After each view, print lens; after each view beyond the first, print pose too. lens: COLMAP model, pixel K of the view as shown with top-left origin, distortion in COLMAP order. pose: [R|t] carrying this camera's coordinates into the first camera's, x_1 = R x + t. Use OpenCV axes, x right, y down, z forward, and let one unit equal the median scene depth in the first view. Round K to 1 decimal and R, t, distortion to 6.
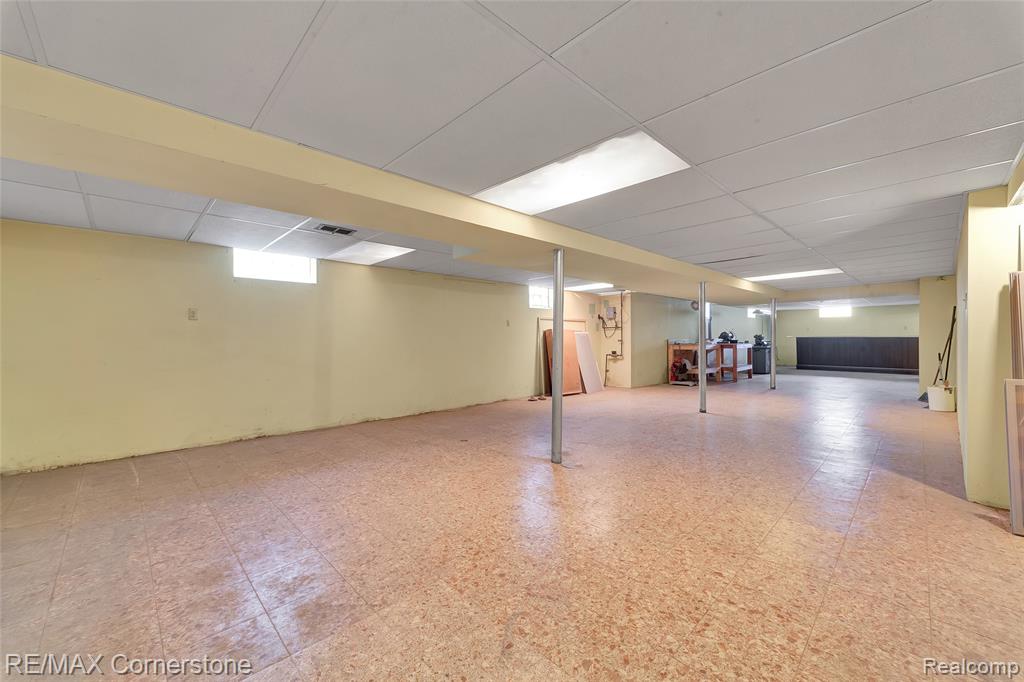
lens RADIAL K [[400.3, 0, 510.3], [0, 400.3, 337.8], [0, 0, 1]] dist [0.008373, -0.000488]
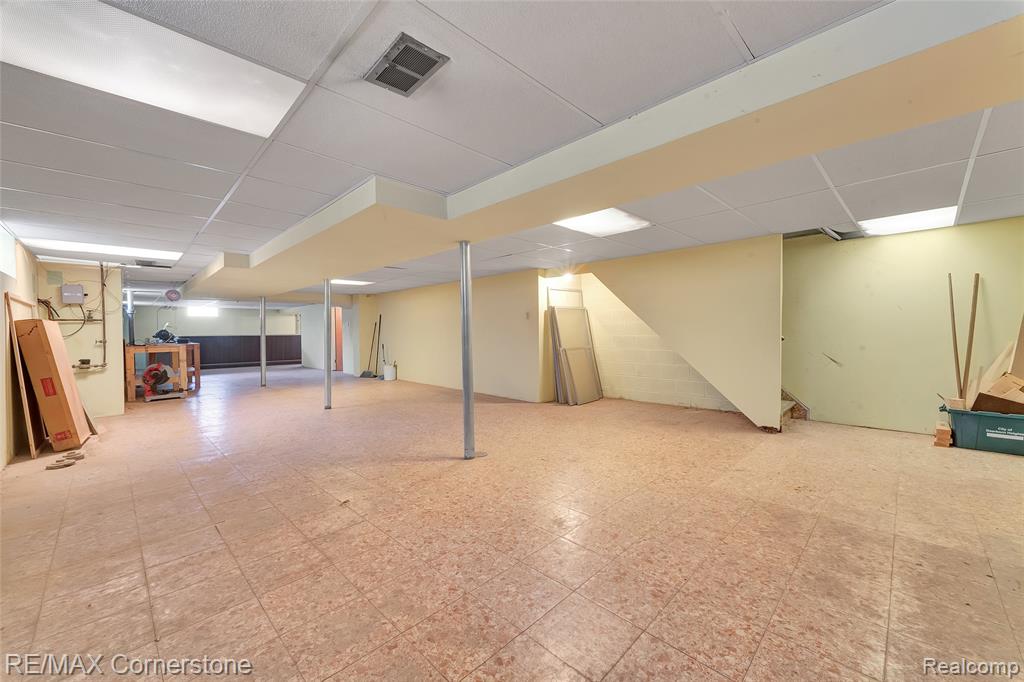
lens RADIAL K [[400.3, 0, 511.5], [0, 400.3, 337.8], [0, 0, 1]] dist [0.008373, -0.000488]
pose [[-0.016968, -0.010400, 0.999802, -0.590234], [0.012231, 0.999869, 0.010608, 0.004186], [-0.999781, 0.012409, -0.016839, 0.619904]]
